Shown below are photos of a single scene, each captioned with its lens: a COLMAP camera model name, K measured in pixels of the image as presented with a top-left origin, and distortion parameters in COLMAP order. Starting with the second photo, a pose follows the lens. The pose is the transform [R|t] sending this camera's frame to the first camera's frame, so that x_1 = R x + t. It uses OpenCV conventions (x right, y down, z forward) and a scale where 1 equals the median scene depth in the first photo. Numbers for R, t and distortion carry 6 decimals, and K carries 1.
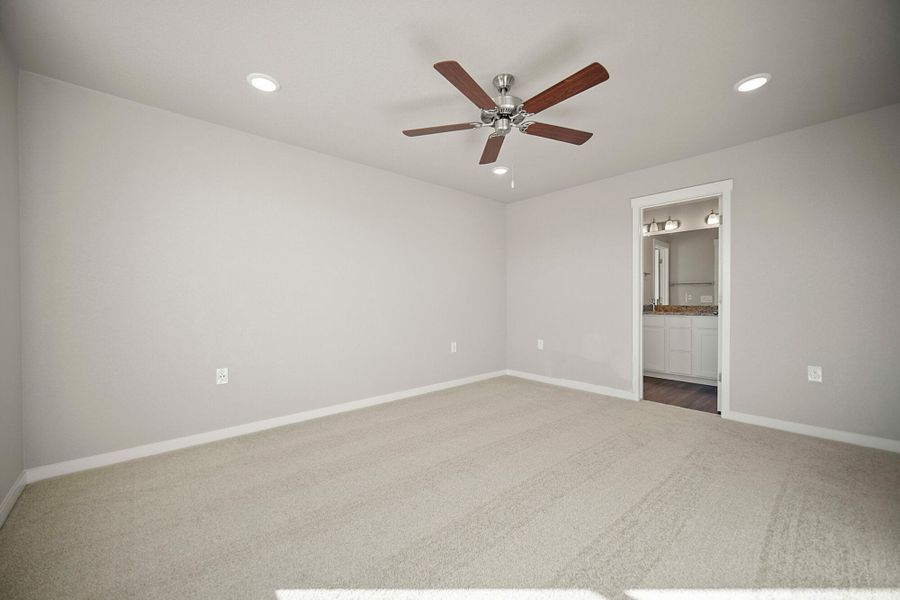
lens RADIAL K [[361.0, 0, 450.0], [0, 361.0, 300.0], [0, 0, 1]] dist [-0.000381, -0.000044]
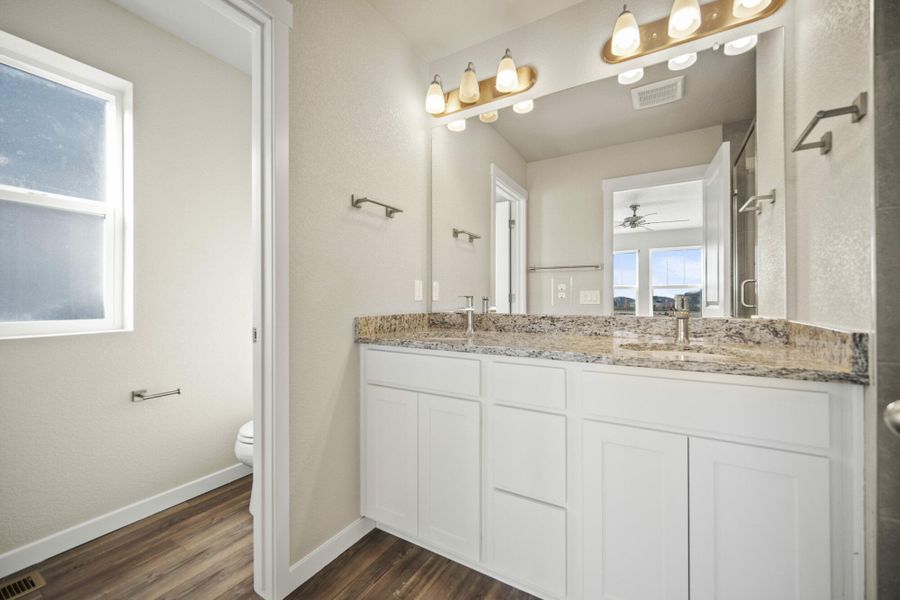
lens RADIAL K [[361.0, 0, 450.0], [0, 361.0, 300.0], [0, 0, 1]] dist [-0.000381, -0.000044]
pose [[0.960345, -0.003333, 0.278794, 0.374757], [0.003907, 0.999991, -0.001506, 0.001219], [-0.278787, 0.002535, 0.960350, 0.561909]]
